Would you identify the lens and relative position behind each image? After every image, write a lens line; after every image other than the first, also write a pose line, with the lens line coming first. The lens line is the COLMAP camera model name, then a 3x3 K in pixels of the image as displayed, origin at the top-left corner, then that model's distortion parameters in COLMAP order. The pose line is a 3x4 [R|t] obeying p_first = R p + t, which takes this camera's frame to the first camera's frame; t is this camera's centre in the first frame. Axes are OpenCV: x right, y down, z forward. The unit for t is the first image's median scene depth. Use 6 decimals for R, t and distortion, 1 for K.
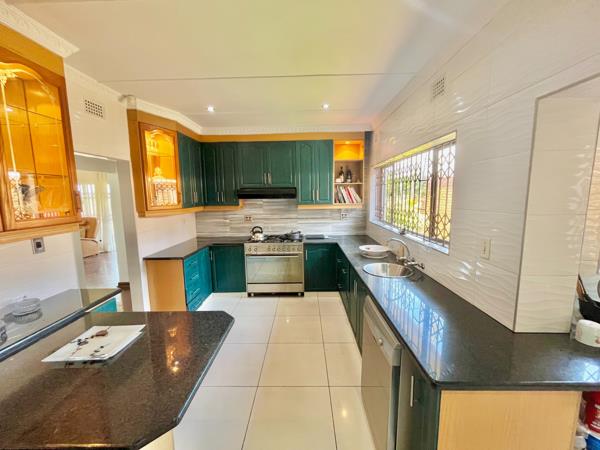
lens RADIAL K [[243.3, 0, 300.0], [0, 243.3, 225.0], [0, 0, 1]] dist [-0.002120, -0.000361]
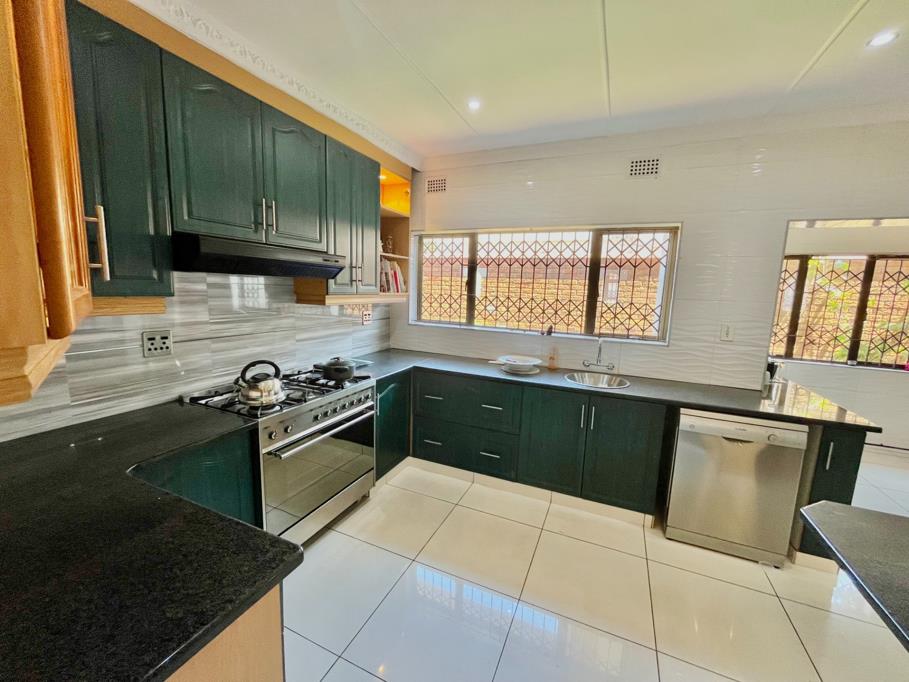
lens RADIAL K [[368.6, 0, 454.5], [0, 368.6, 341.0], [0, 0, 1]] dist [-0.002120, -0.000361]
pose [[0.390844, -0.106638, 0.914259, -0.688301], [0.074627, 0.993668, 0.083998, -0.055783], [-0.917427, 0.035399, 0.396327, 0.746242]]
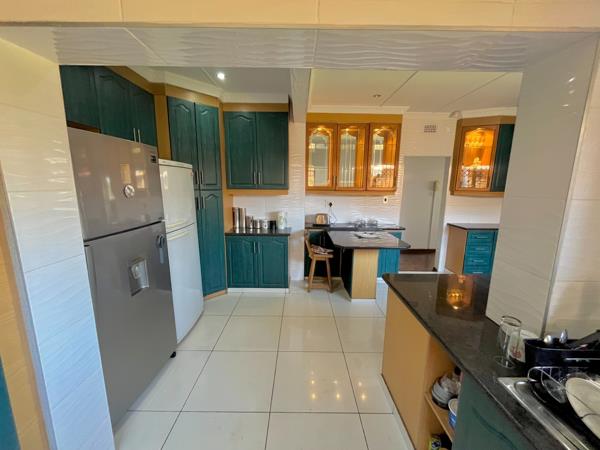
lens RADIAL K [[243.3, 0, 300.0], [0, 243.3, 225.0], [0, 0, 1]] dist [-0.002120, -0.000361]
pose [[0.016658, 0.182829, -0.983004, 0.729919], [-0.135913, 0.974429, 0.178931, 0.005297], [0.990581, 0.130622, 0.041080, 0.072136]]
